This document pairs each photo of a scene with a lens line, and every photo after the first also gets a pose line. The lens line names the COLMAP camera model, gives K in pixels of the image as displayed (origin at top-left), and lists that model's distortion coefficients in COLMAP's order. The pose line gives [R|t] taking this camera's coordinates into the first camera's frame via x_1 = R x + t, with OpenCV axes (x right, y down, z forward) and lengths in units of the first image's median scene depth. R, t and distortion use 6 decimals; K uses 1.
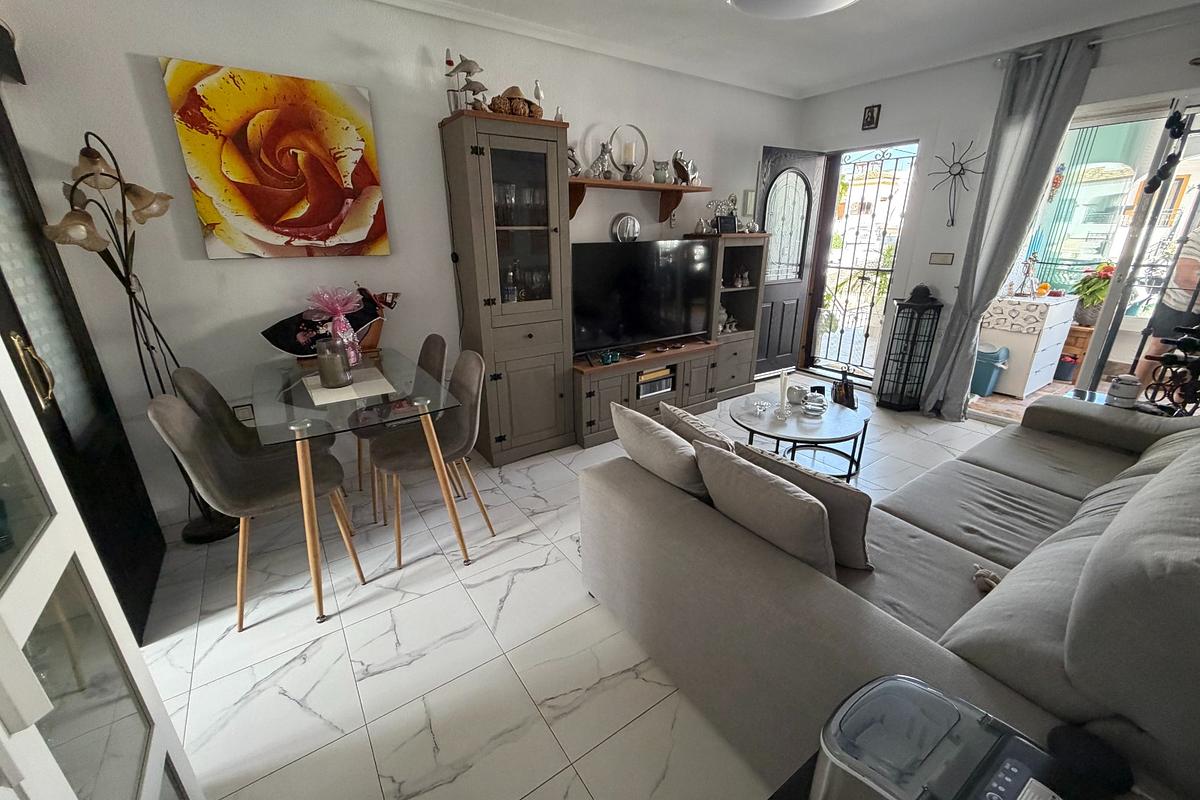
lens RADIAL K [[480.9, 0, 607.2], [0, 480.9, 399.2], [0, 0, 1]] dist [0.003798, 0.000180]
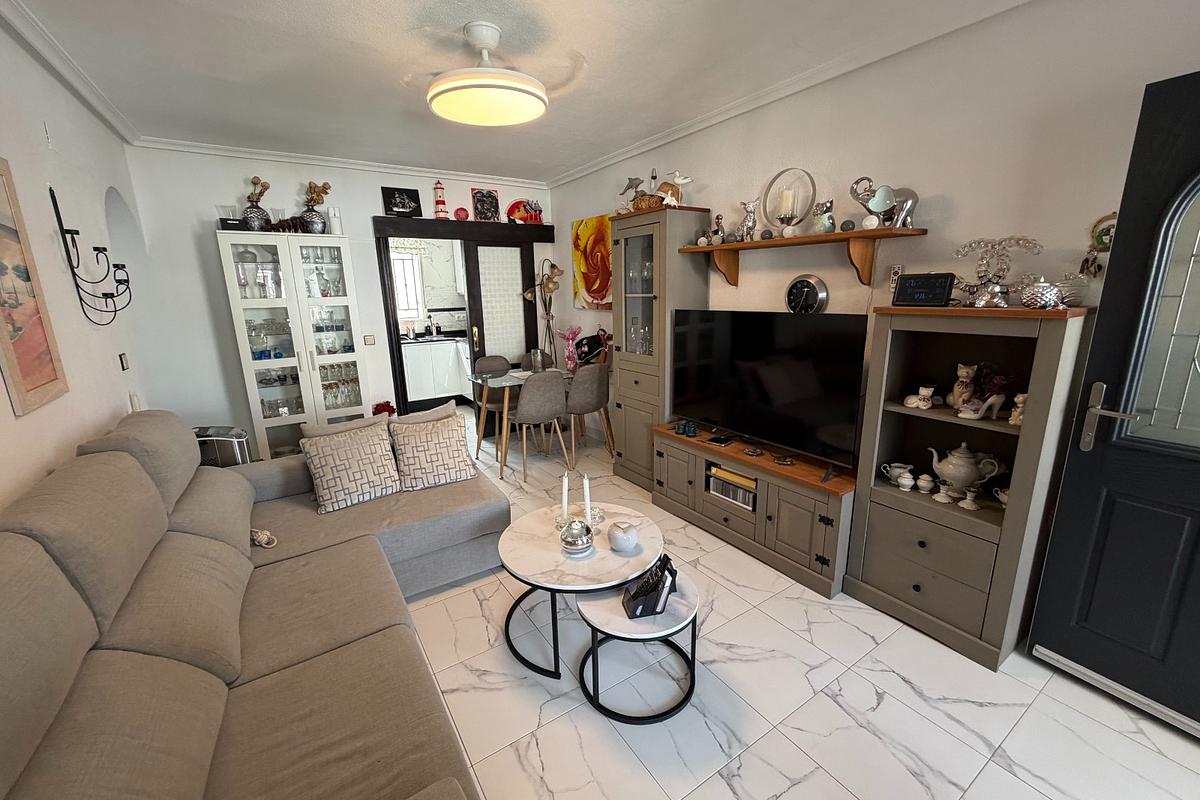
lens RADIAL K [[480.9, 0, 602.4], [0, 480.9, 401.4], [0, 0, 1]] dist [0.003798, 0.000180]
pose [[-0.026749, 0.237145, -0.971106, 1.207984], [-0.313958, 0.920305, 0.233387, -0.404568], [0.949060, 0.311129, 0.049836, 1.036734]]
